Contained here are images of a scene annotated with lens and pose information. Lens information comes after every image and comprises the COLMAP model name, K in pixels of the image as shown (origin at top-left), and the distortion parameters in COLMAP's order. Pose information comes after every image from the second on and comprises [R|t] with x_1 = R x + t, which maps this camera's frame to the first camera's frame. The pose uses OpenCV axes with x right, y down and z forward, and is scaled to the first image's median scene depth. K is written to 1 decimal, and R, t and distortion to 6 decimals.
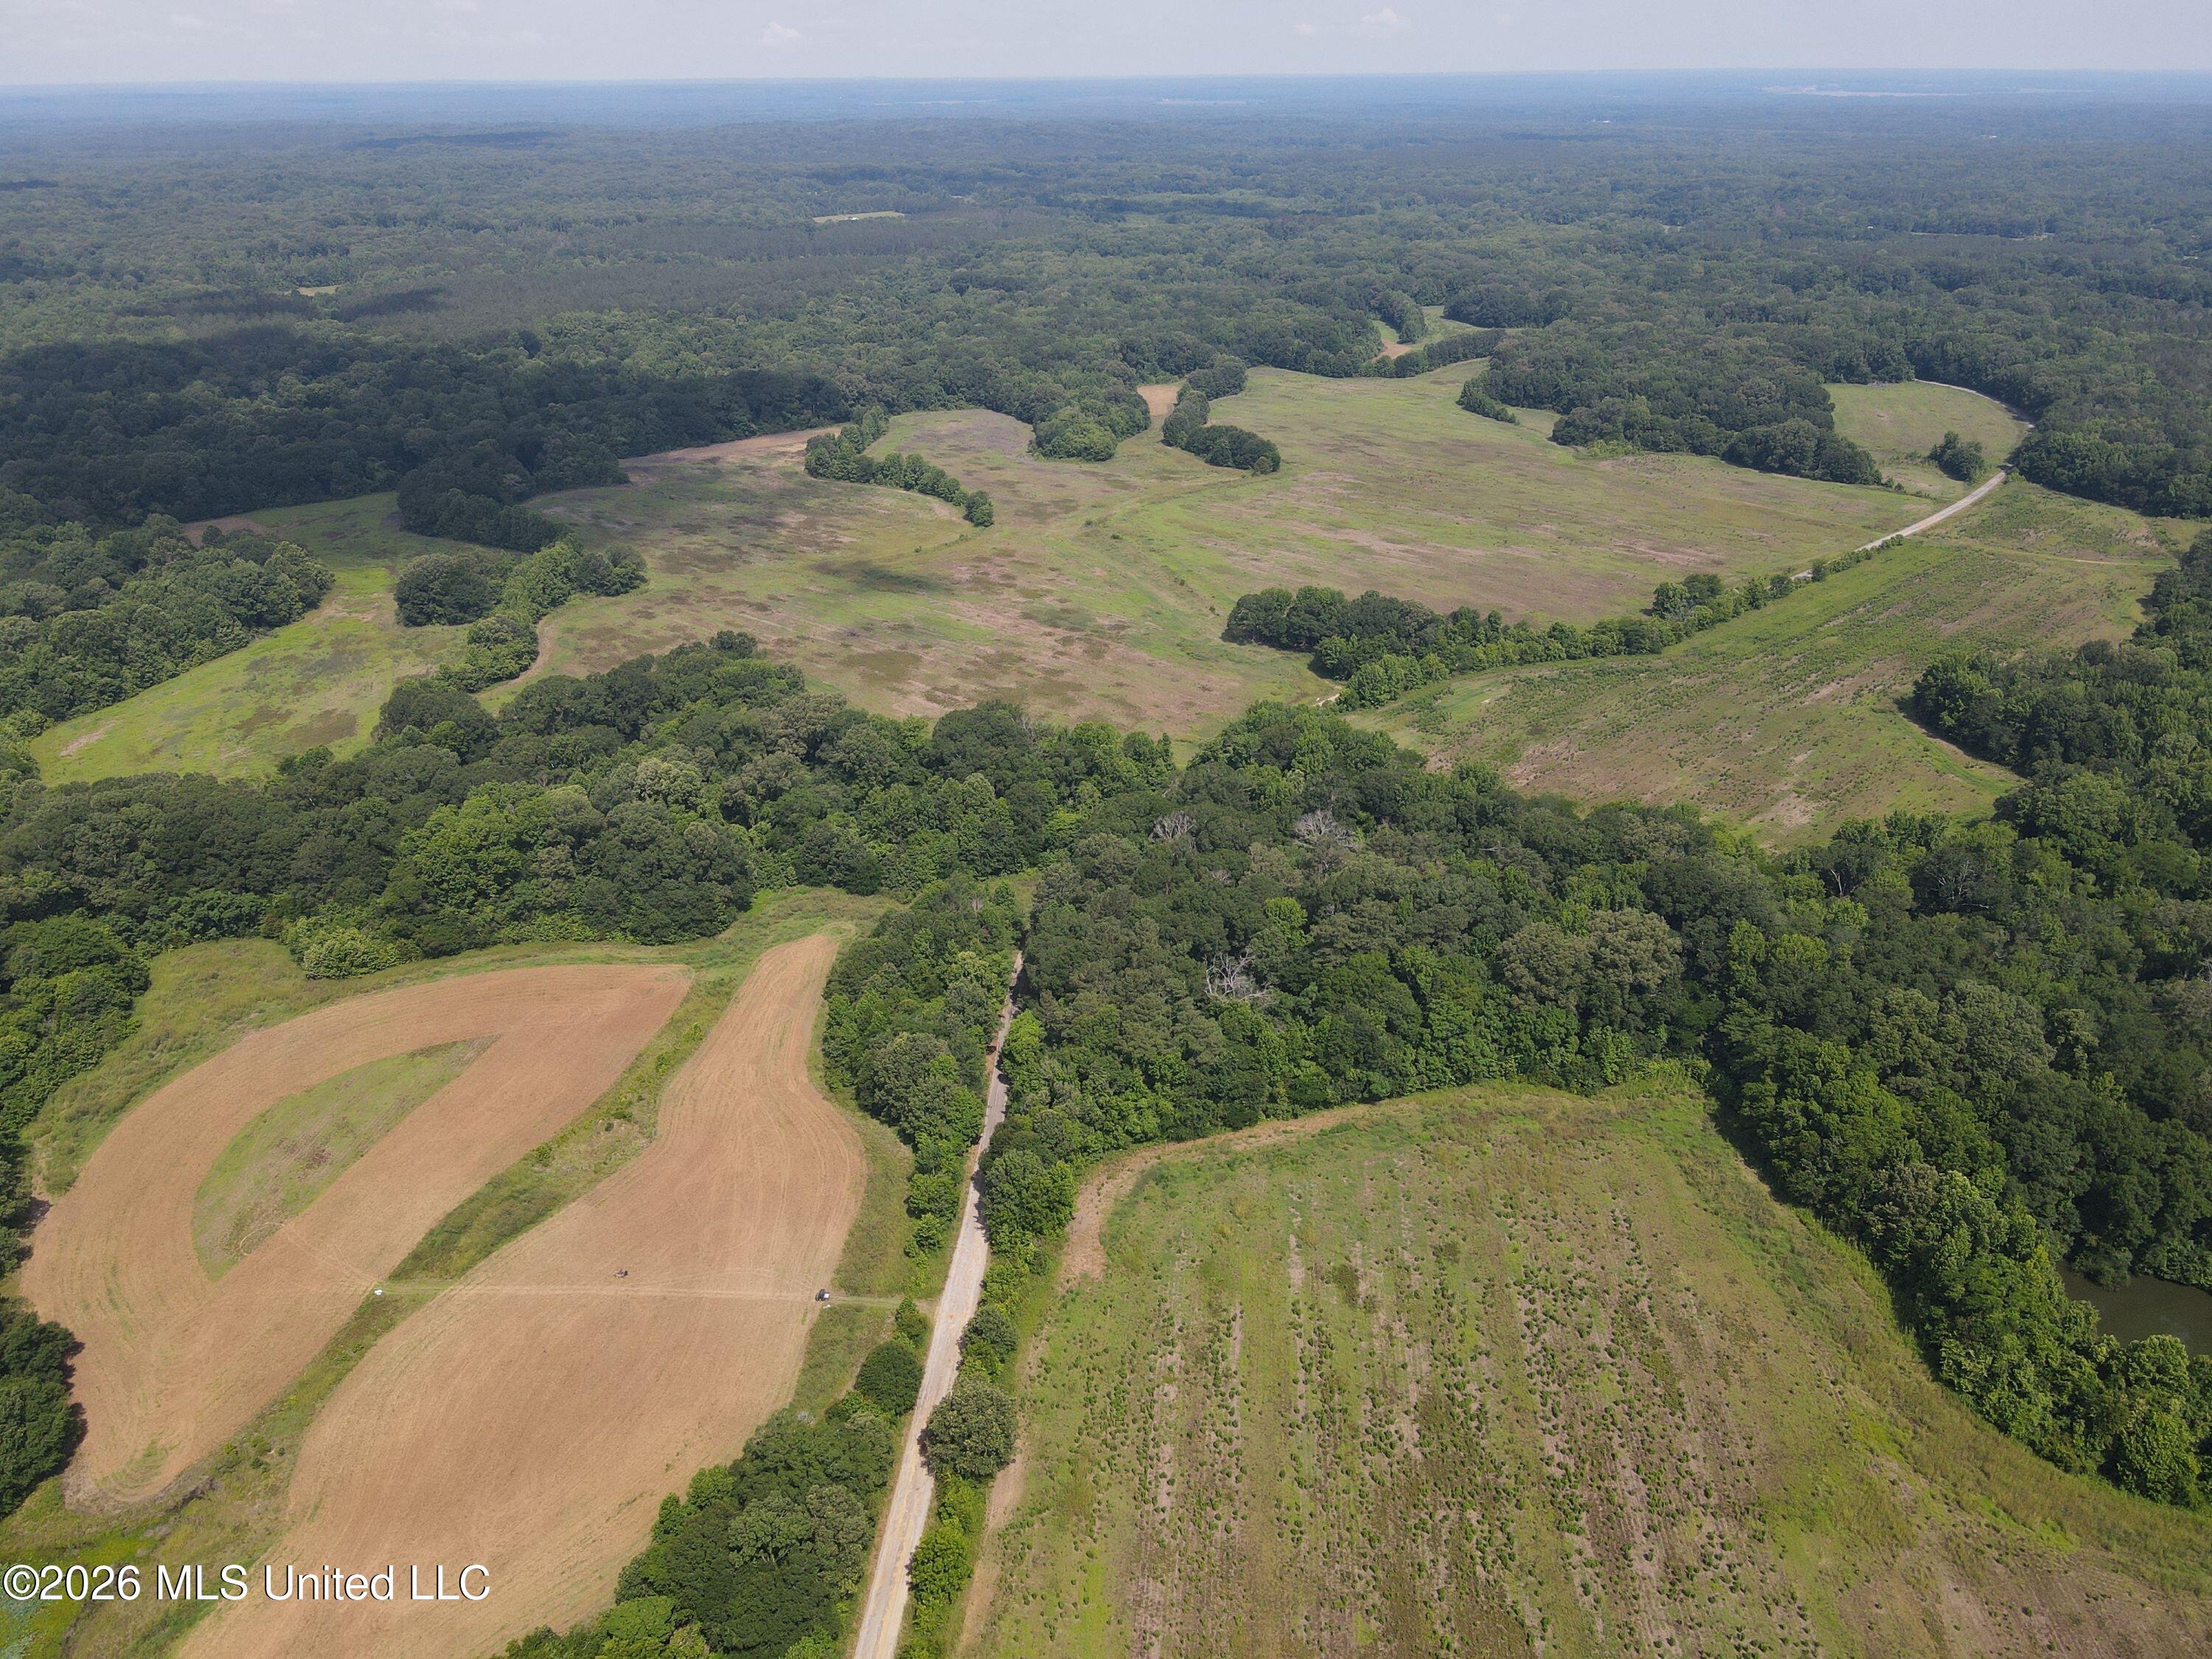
lens RADIAL K [[1629.6, 0, 1096.6], [0, 1629.6, 830.7], [0, 0, 1]] dist [-0.007700, 0.026970]
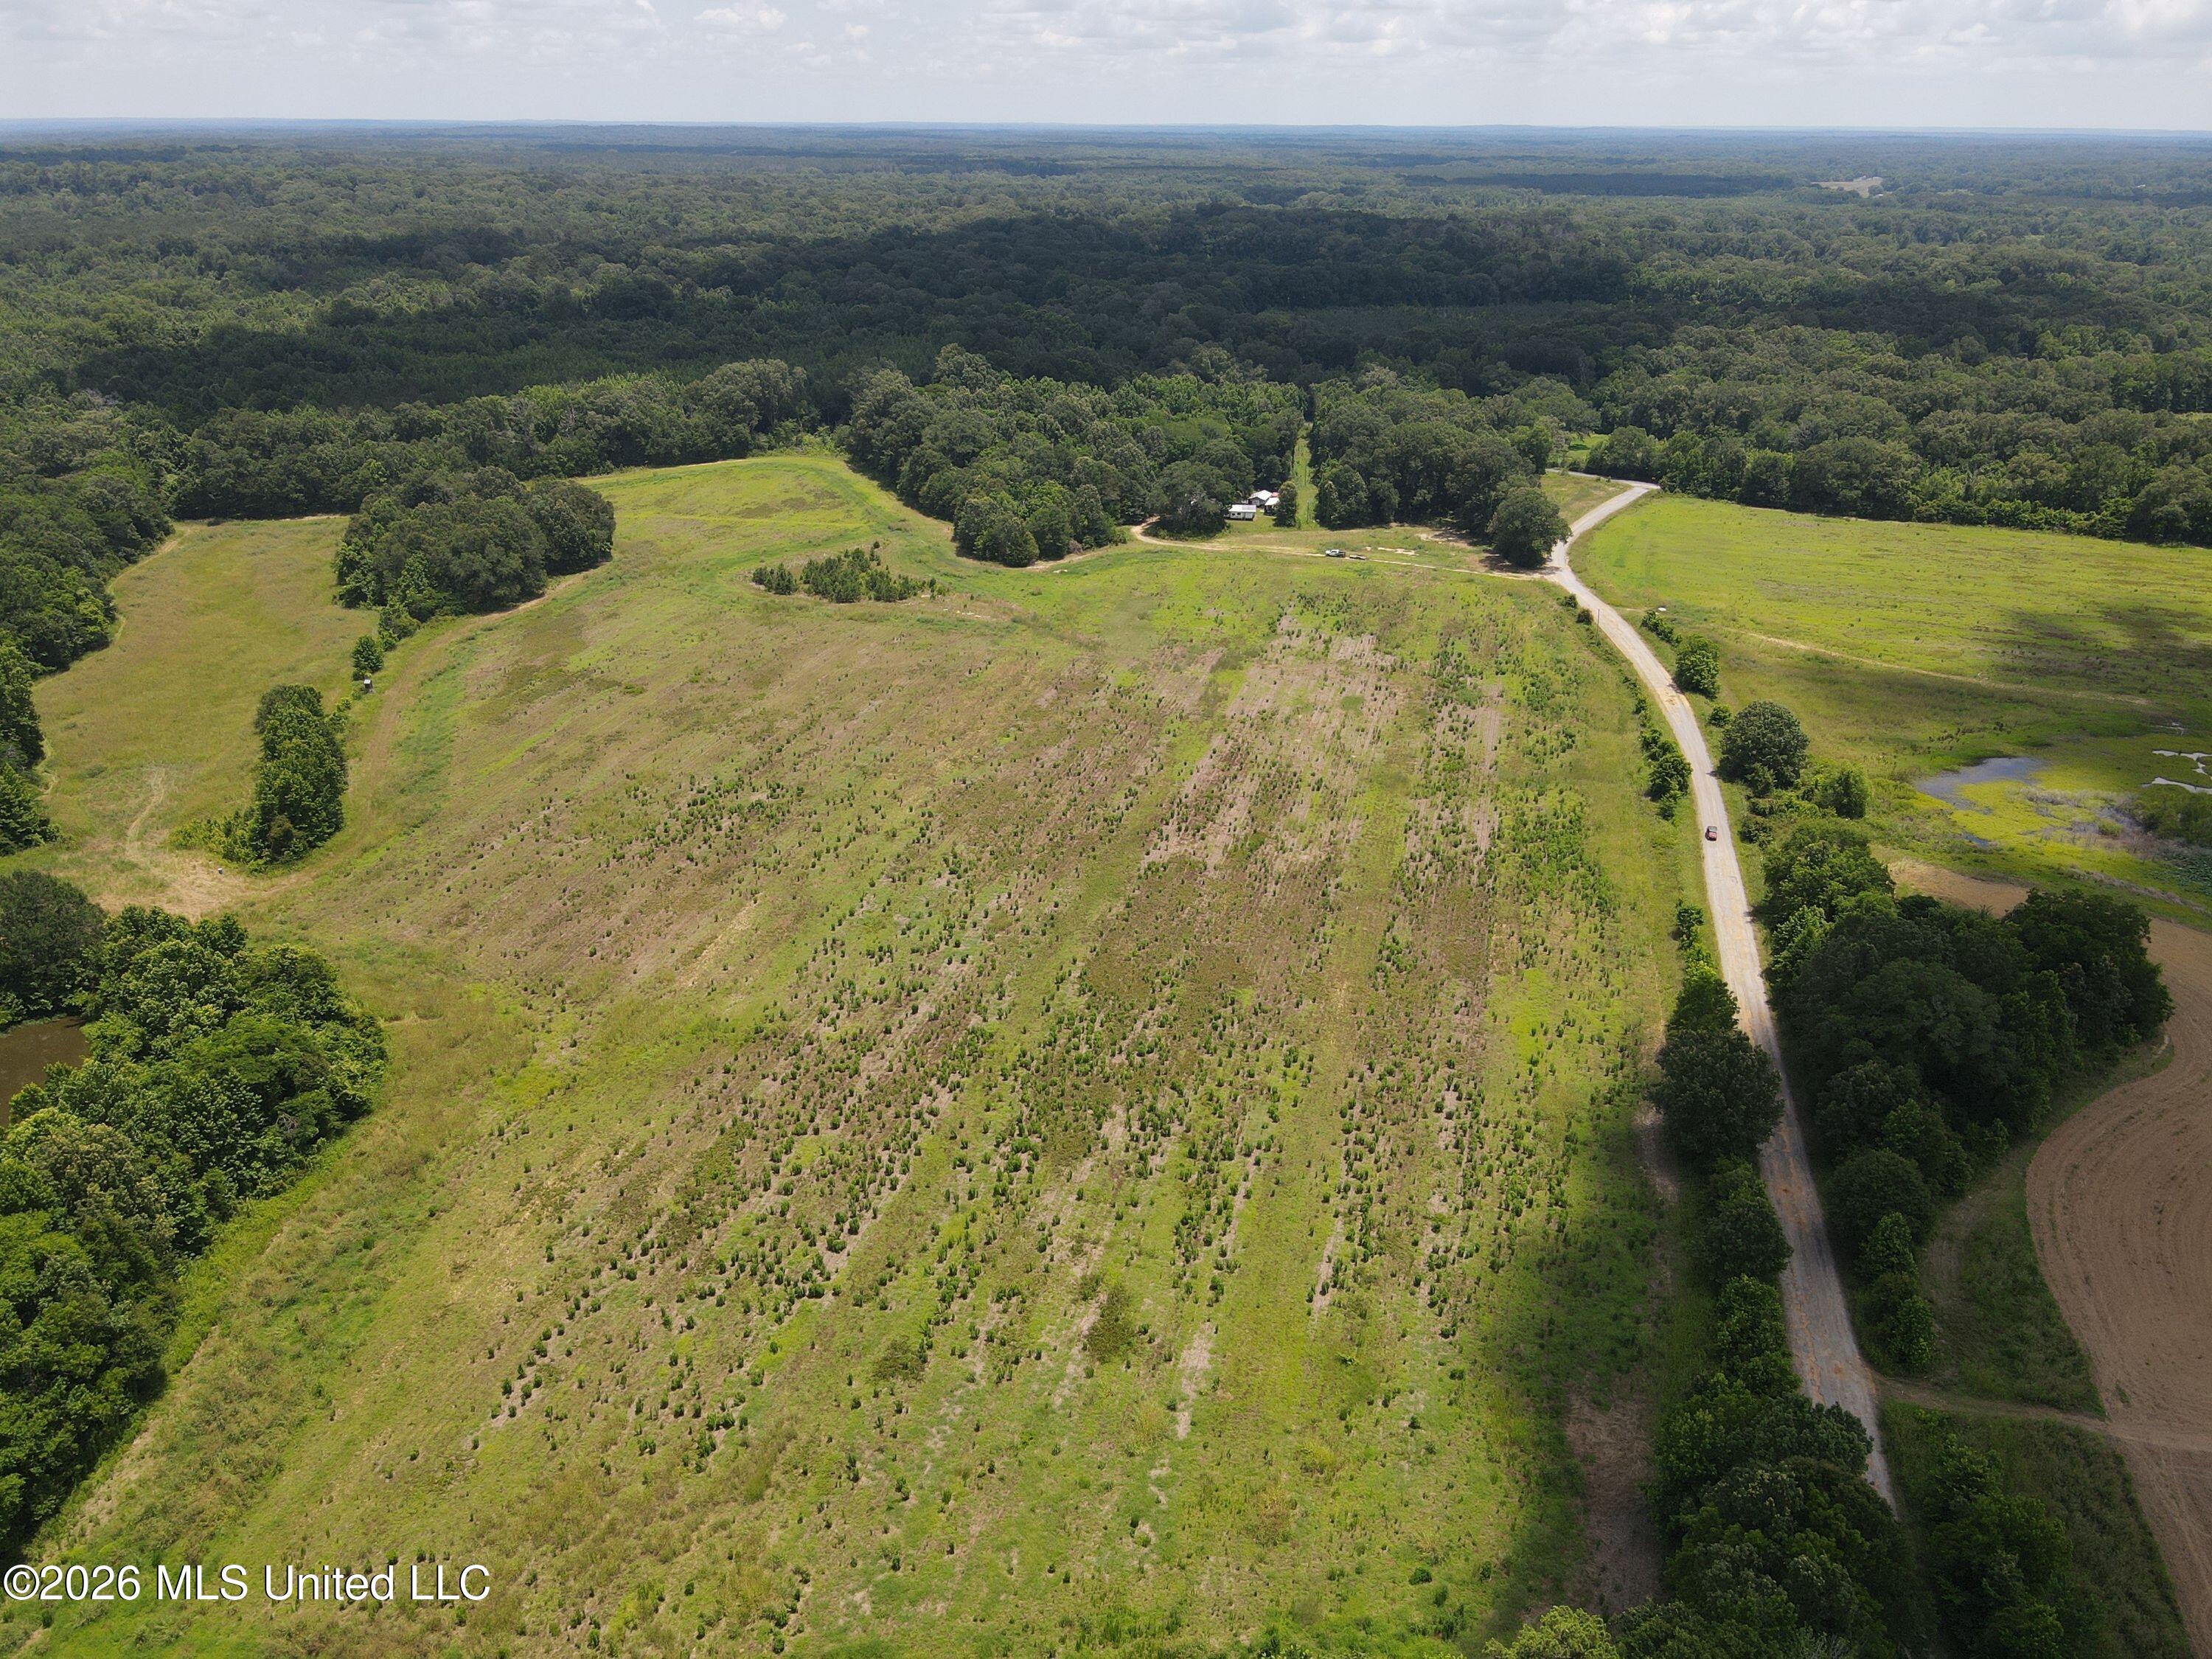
lens RADIAL K [[1629.6, 0, 1109.3], [0, 1629.6, 831.7], [0, 0, 1]] dist [-0.007700, 0.026970]
pose [[-0.987707, -0.062656, 0.143213, 0.039682], [0.067617, 0.654767, 0.752800, -0.118052], [-0.140938, 0.753229, -0.642481, 0.572898]]
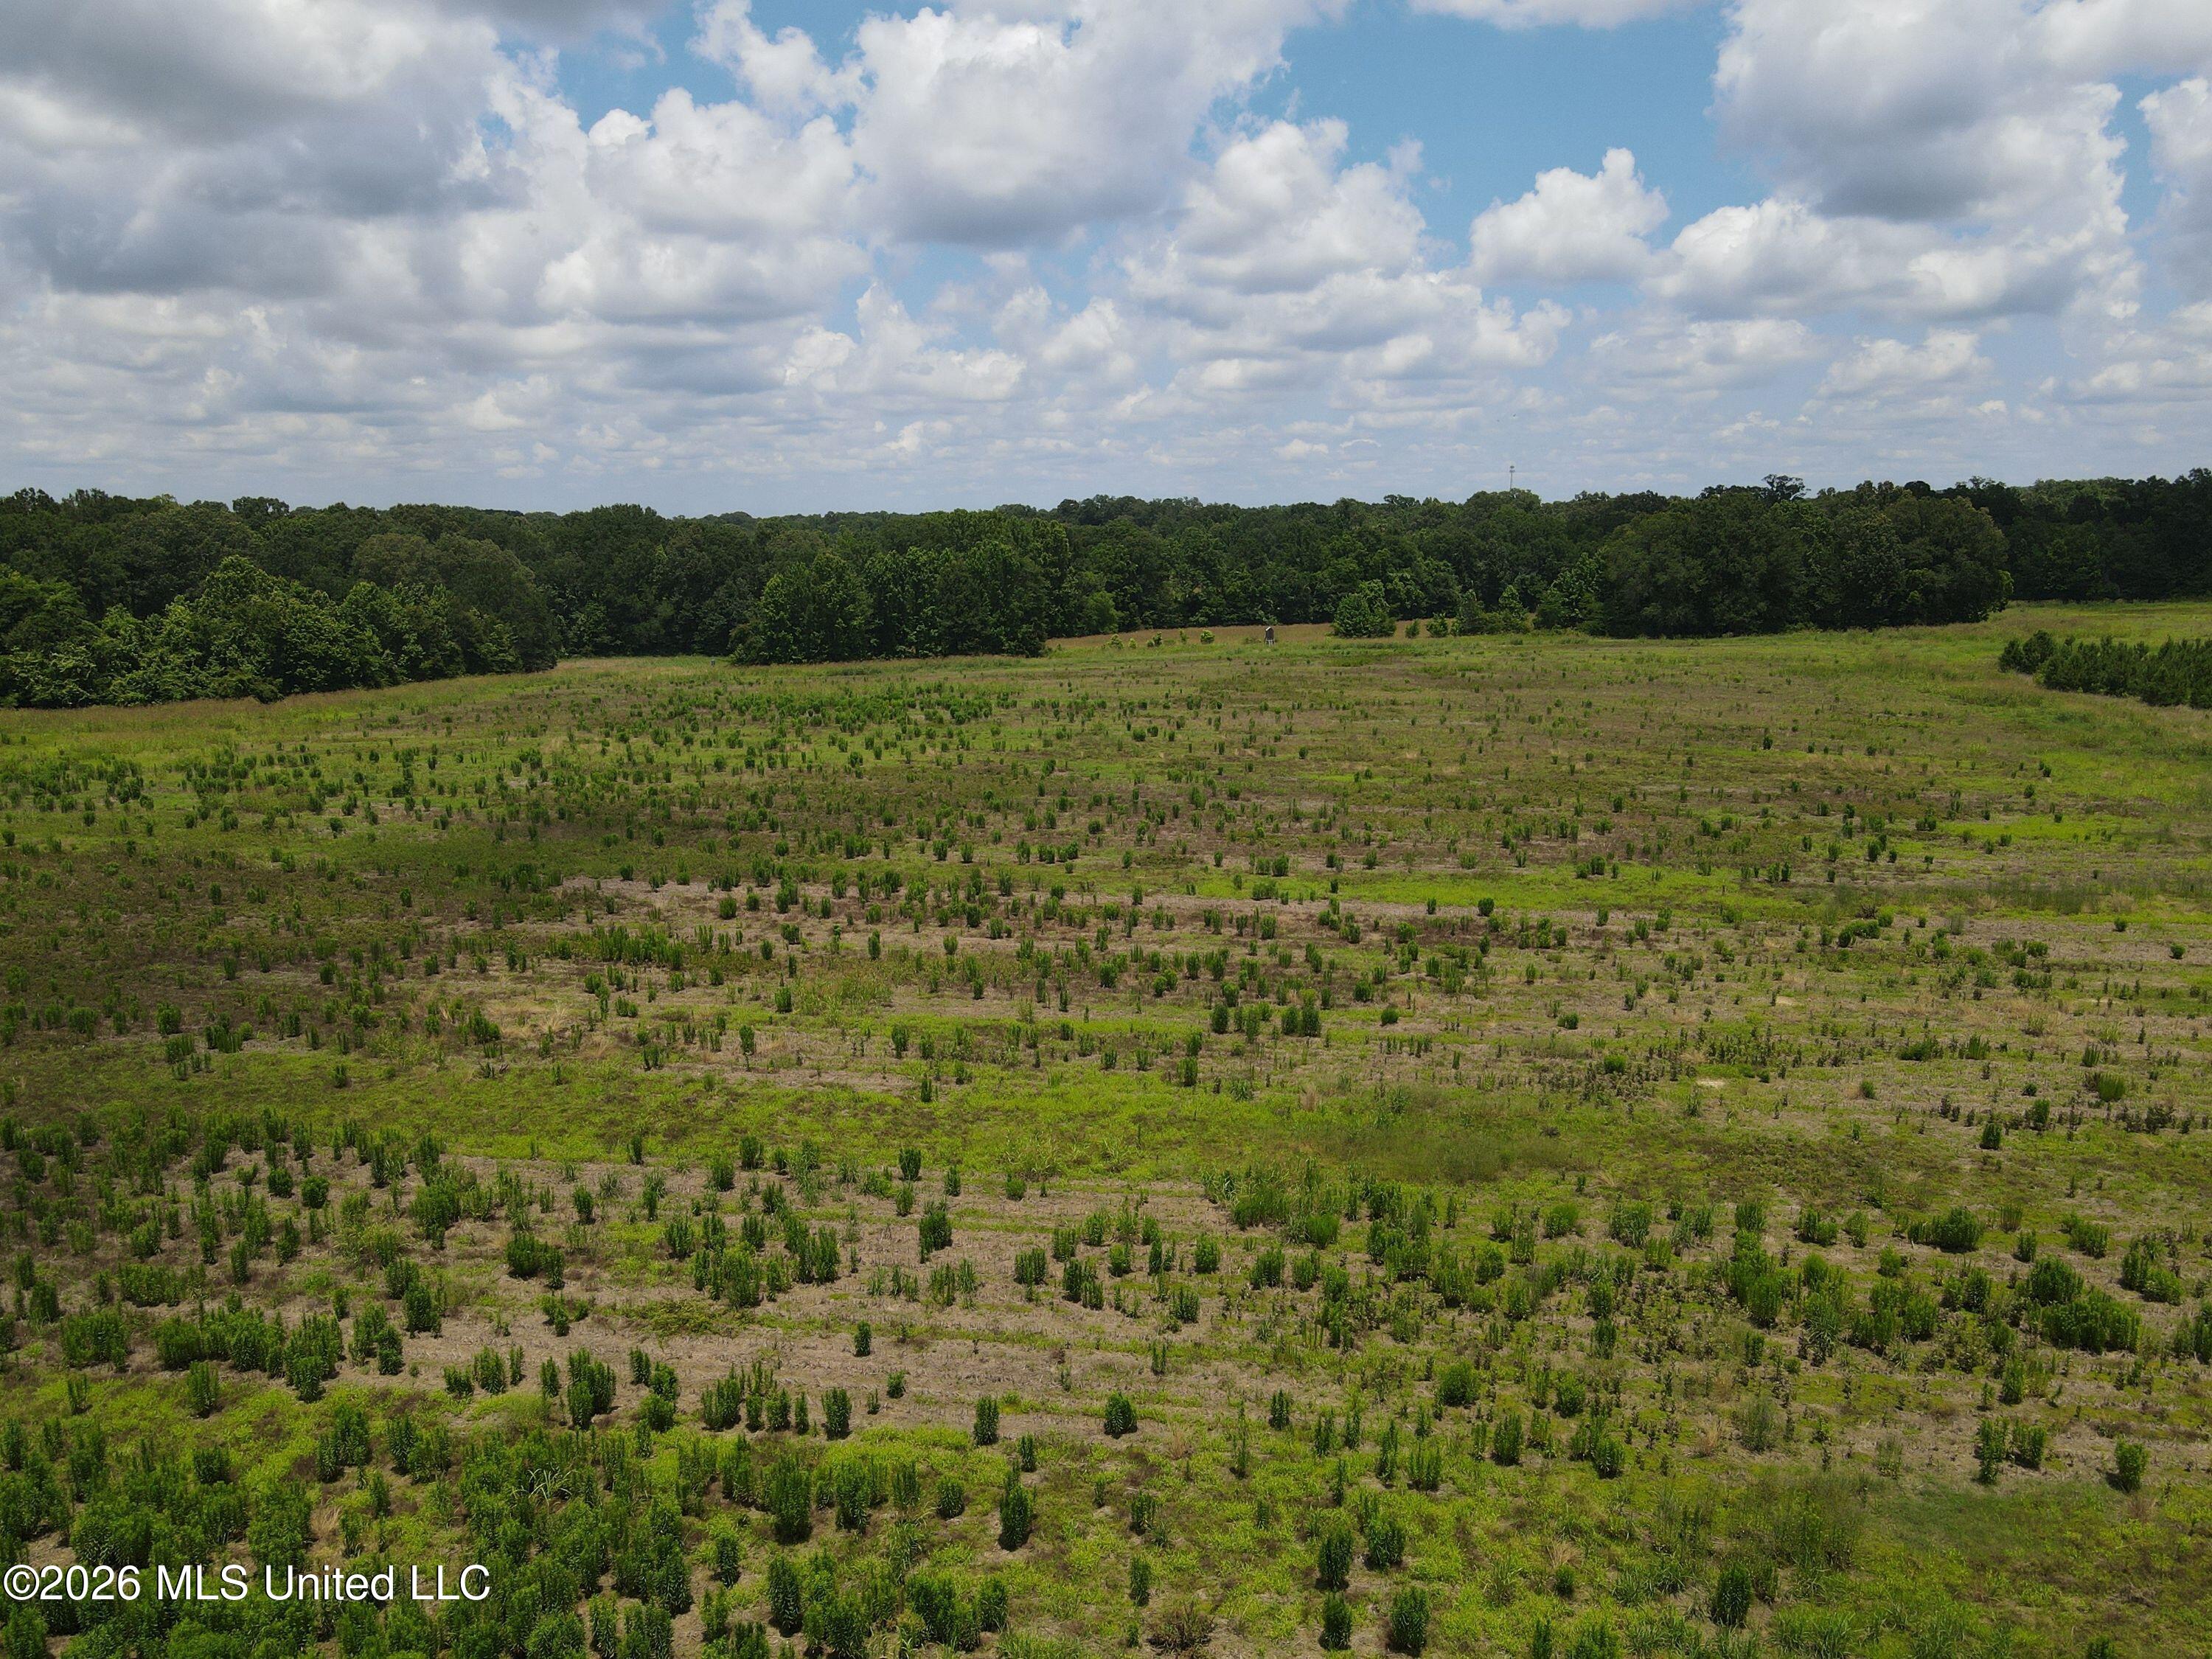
lens RADIAL K [[1629.6, 0, 1098.6], [0, 1629.6, 858.3], [0, 0, 1]] dist [-0.007700, 0.026970]
pose [[0.043496, -0.193829, 0.980071, -0.060420], [0.436735, 0.885989, 0.155840, 0.205903], [-0.898538, 0.421252, 0.123189, 0.236638]]
